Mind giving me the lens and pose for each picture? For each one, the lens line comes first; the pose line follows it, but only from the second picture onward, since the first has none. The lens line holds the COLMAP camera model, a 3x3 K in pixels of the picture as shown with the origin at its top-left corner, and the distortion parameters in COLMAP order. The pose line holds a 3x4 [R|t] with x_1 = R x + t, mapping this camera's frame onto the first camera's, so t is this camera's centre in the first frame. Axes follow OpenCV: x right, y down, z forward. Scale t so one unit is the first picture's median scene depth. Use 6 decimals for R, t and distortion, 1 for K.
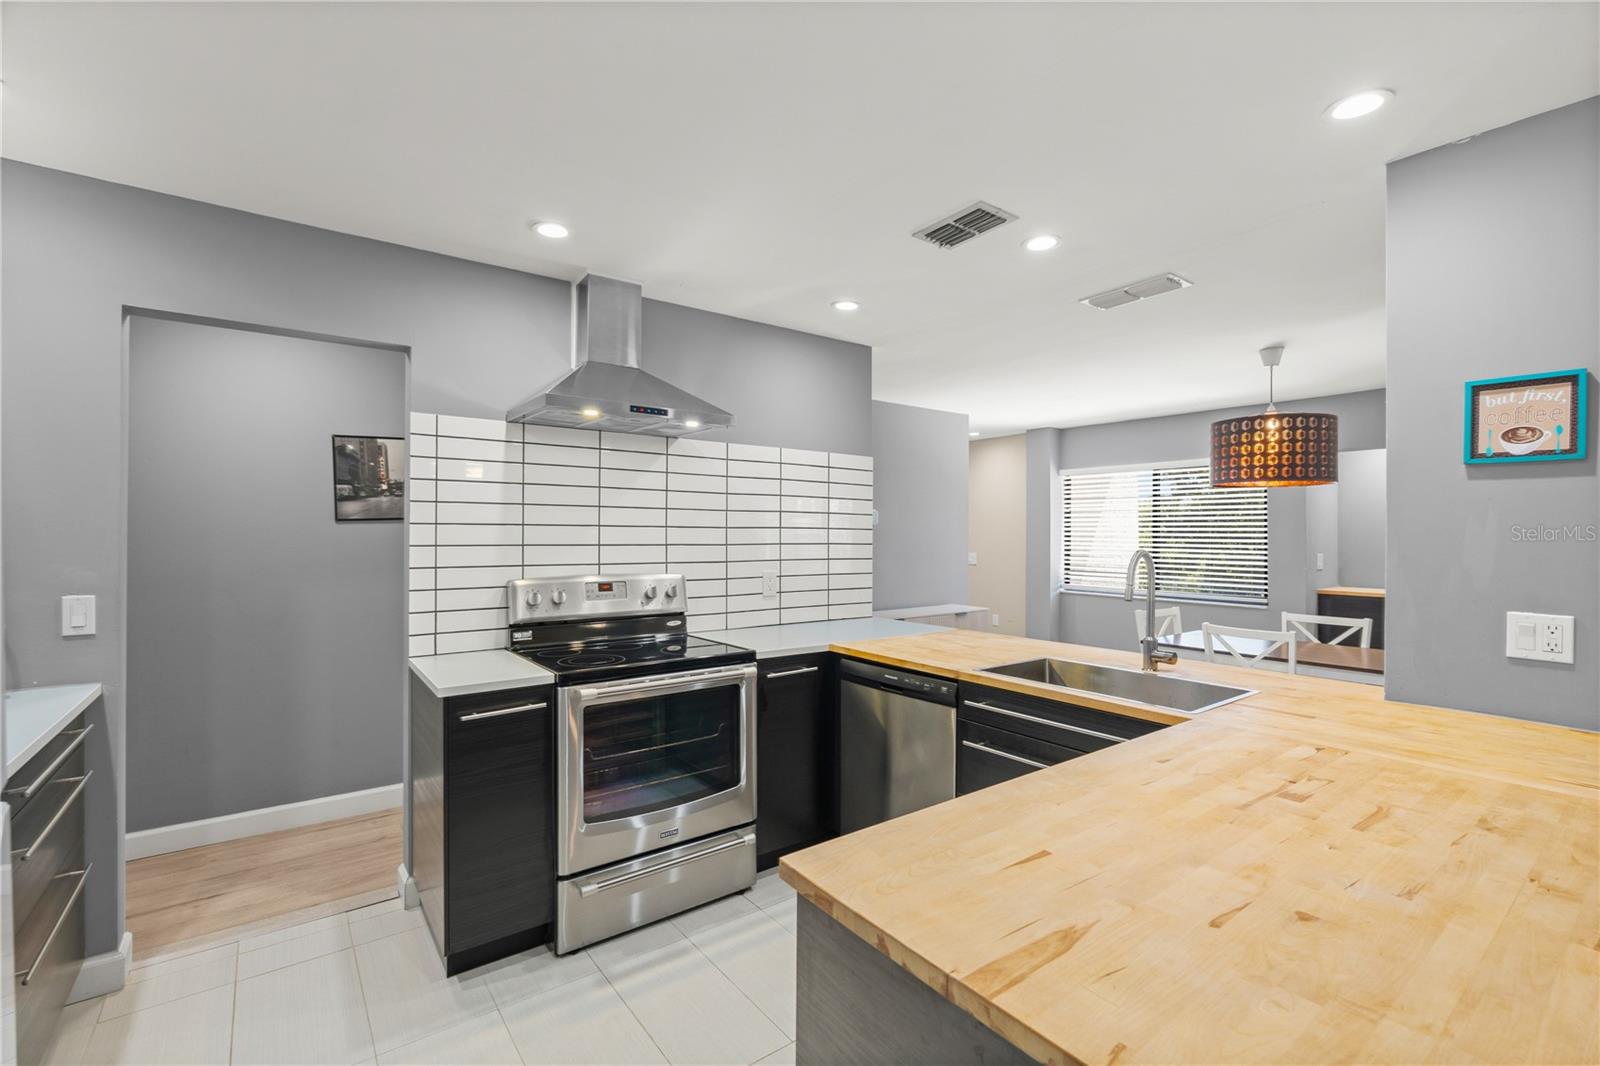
lens RADIAL K [[710.8, 0, 805.9], [0, 710.8, 529.5], [0, 0, 1]] dist [-0.004528, -0.000468]
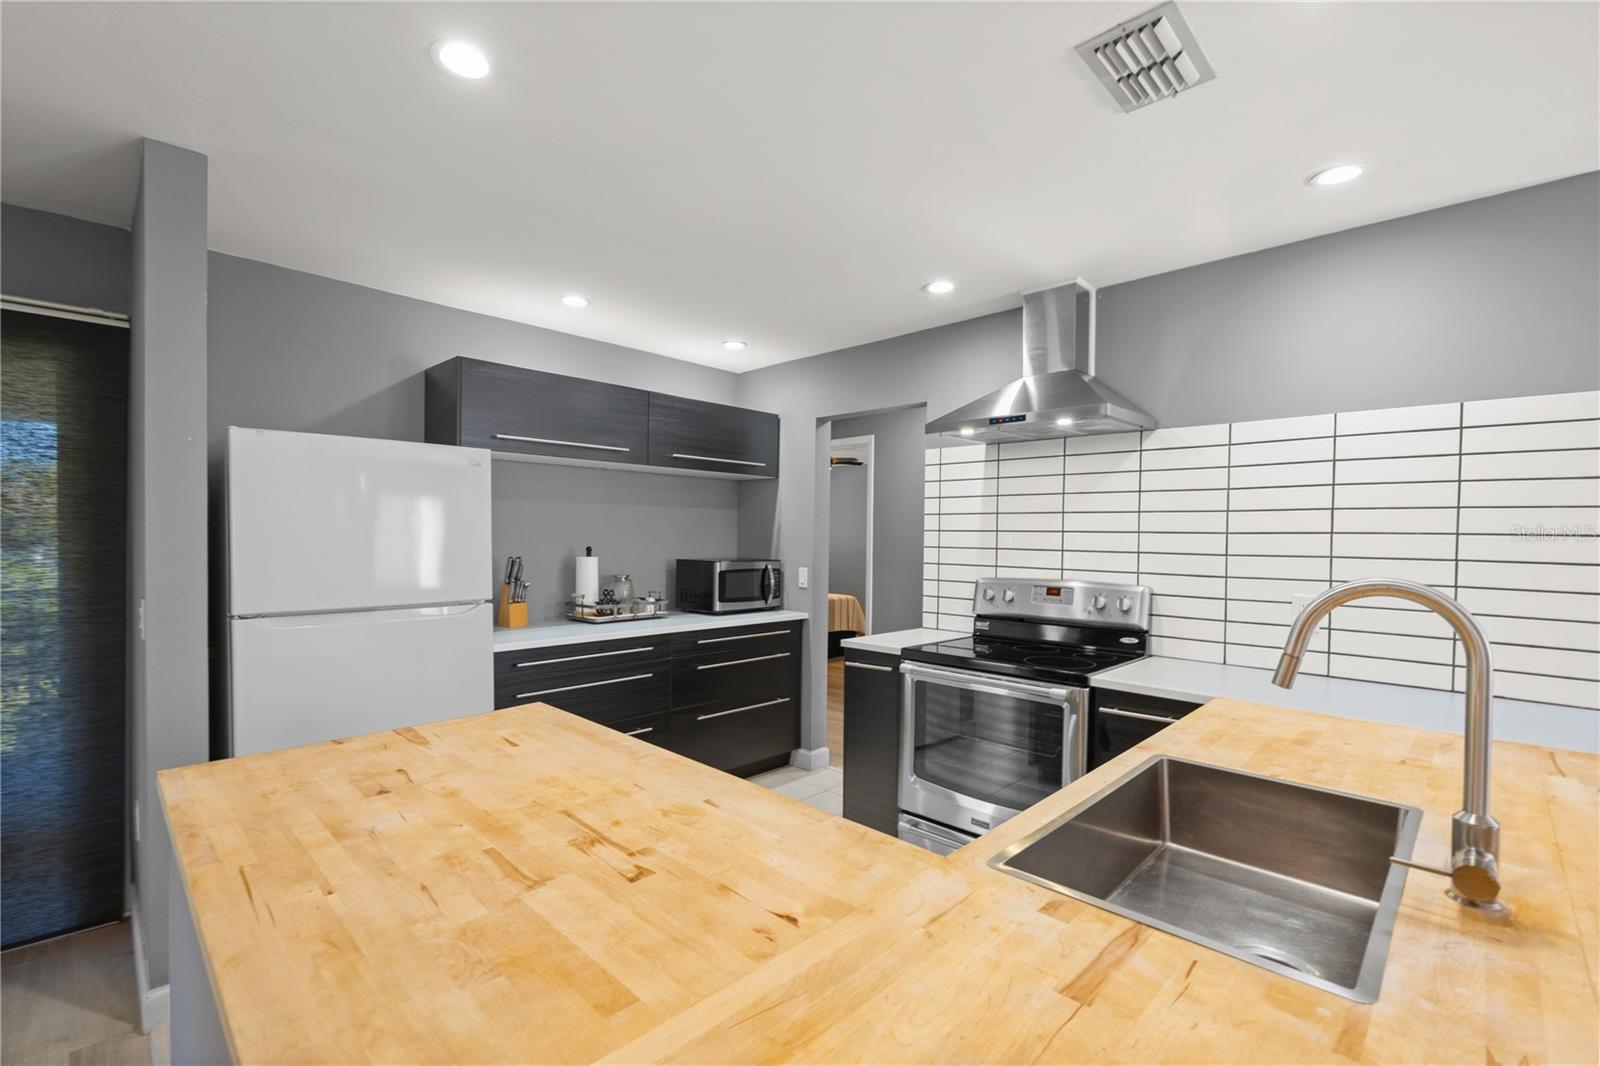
lens RADIAL K [[710.8, 0, 790.1], [0, 710.8, 533.8], [0, 0, 1]] dist [-0.004528, -0.000468]
pose [[0.131158, -0.003110, -0.991357, 0.673681], [-0.003220, 0.999988, -0.003563, 0.003080], [0.991356, 0.003659, 0.131147, 0.485484]]
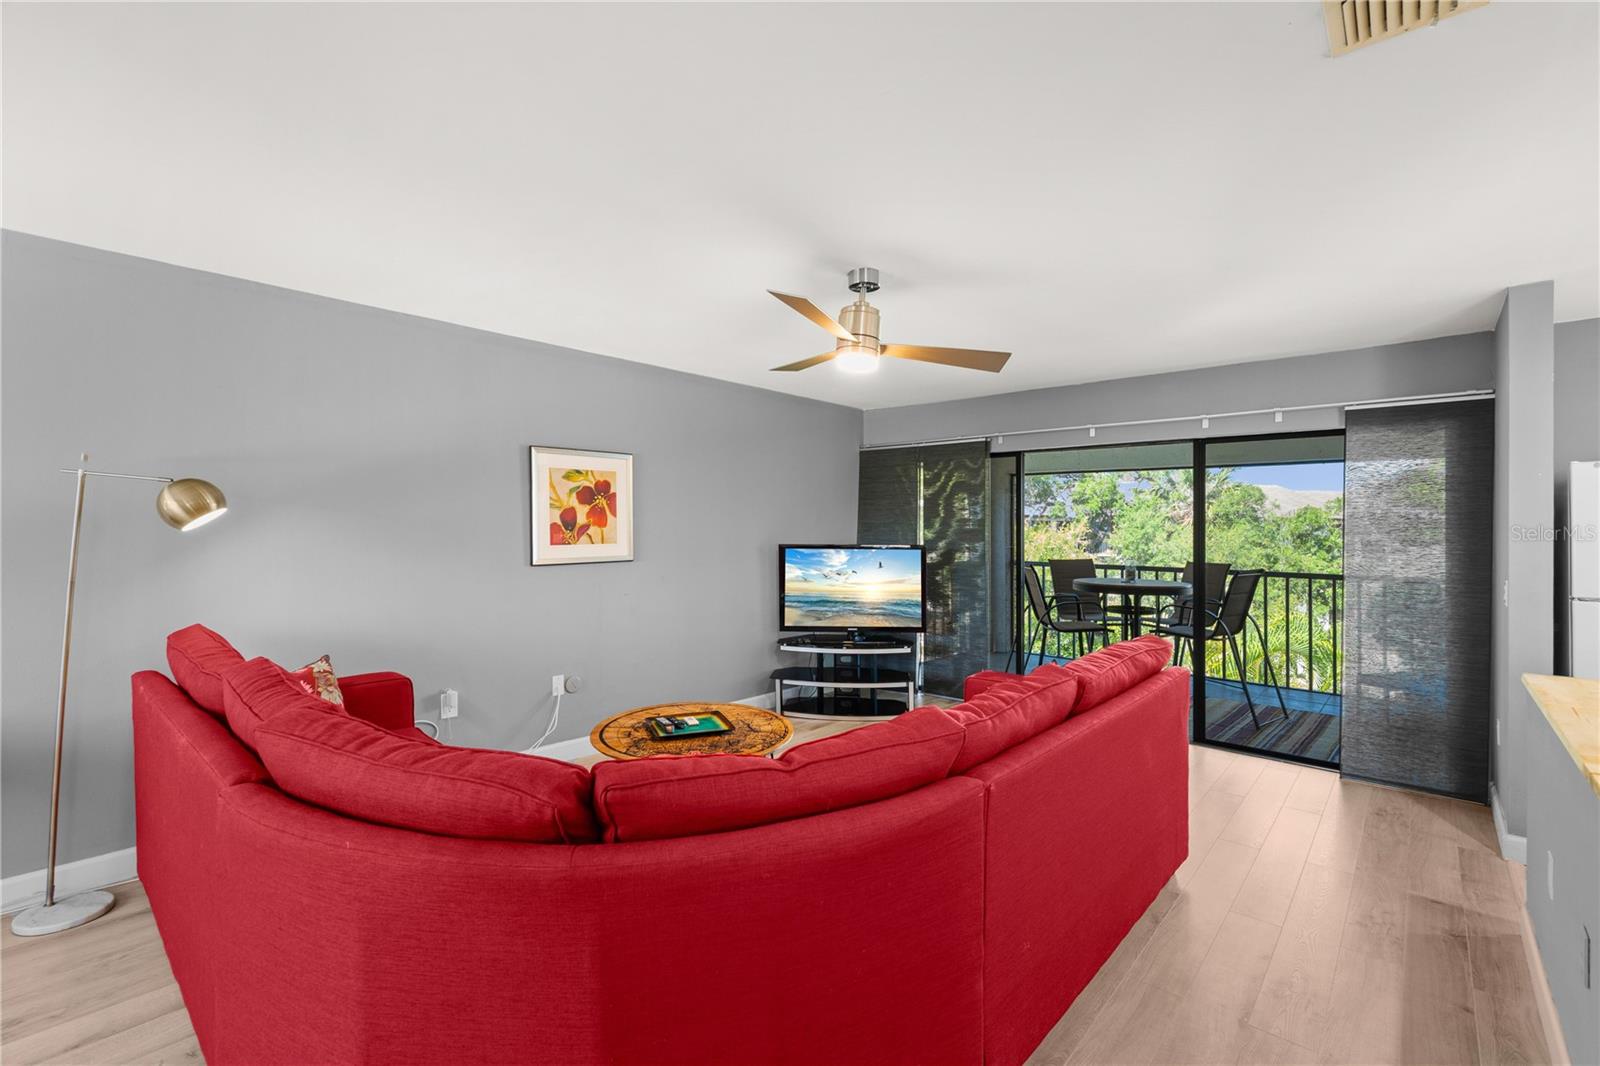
lens RADIAL K [[710.8, 0, 805.2], [0, 710.8, 534.4], [0, 0, 1]] dist [-0.004528, -0.000468]
pose [[-0.979755, -0.004811, -0.200144, 1.136147], [-0.006123, 0.999964, 0.005941, -0.003997], [0.200108, 0.007046, -0.979748, 0.770710]]
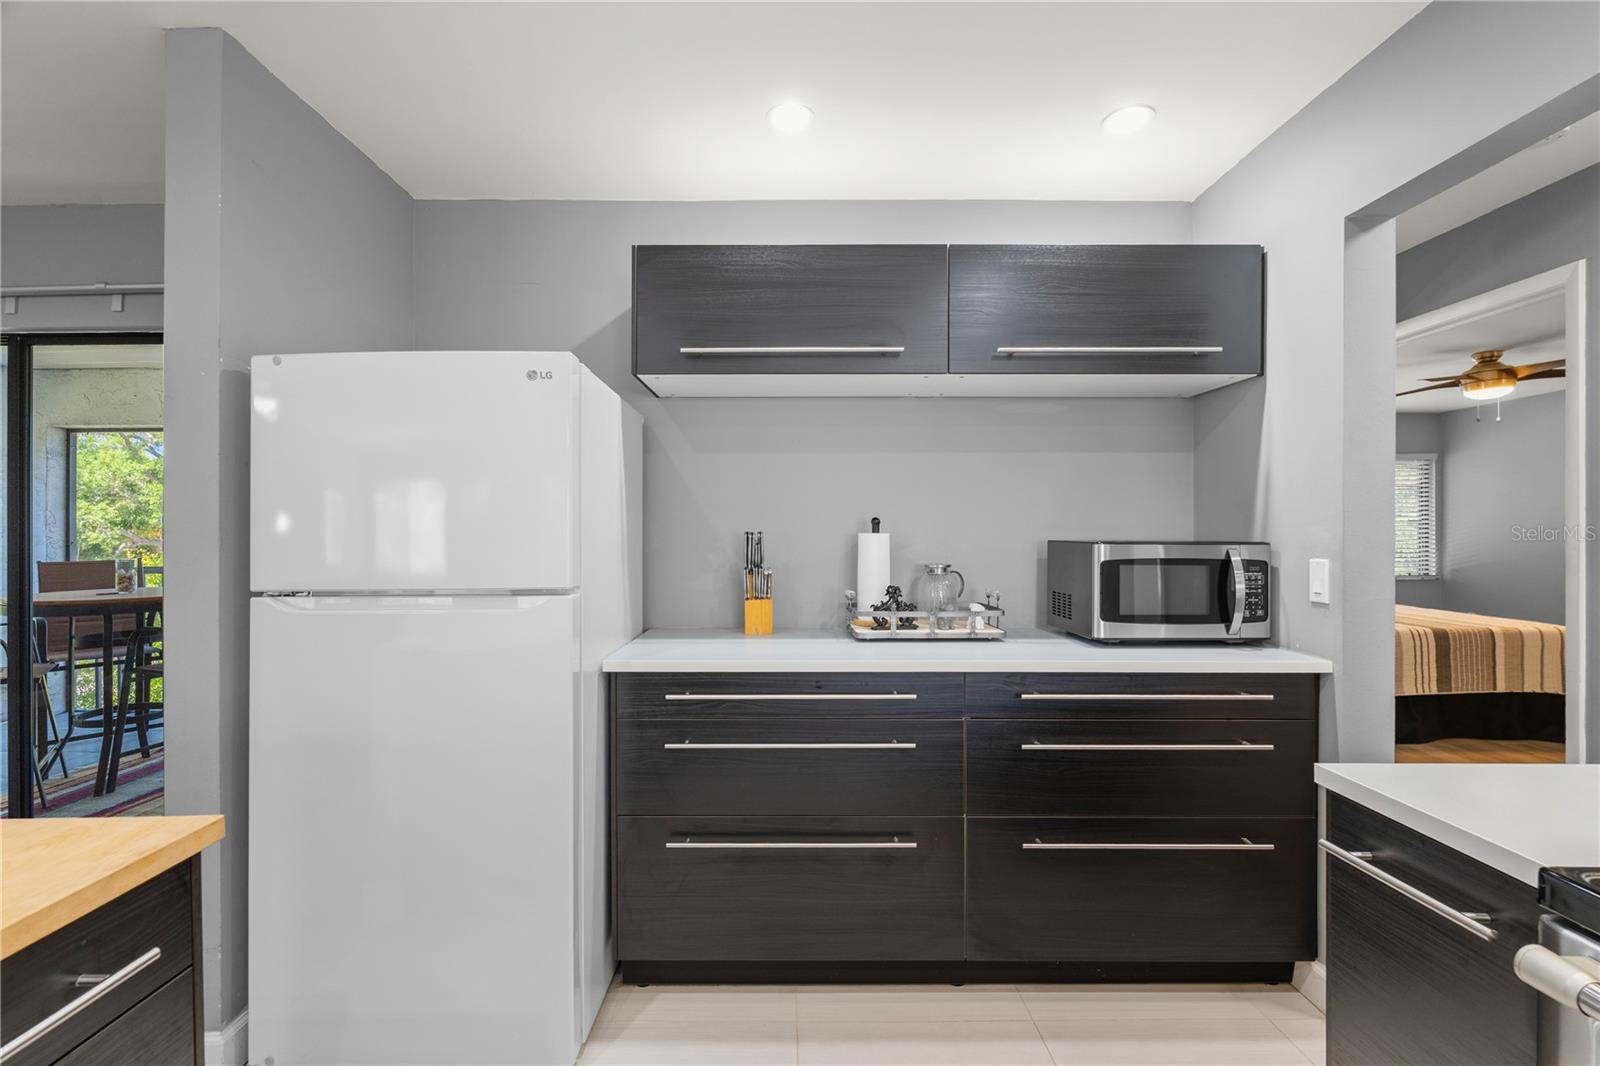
lens RADIAL K [[710.8, 0, 792.1], [0, 710.8, 526.9], [0, 0, 1]] dist [-0.004528, -0.000468]
pose [[-0.612574, -0.008687, -0.790365, 0.074827], [0.004370, 0.999887, -0.014376, 0.043536], [0.790401, -0.012260, -0.612467, 0.711229]]
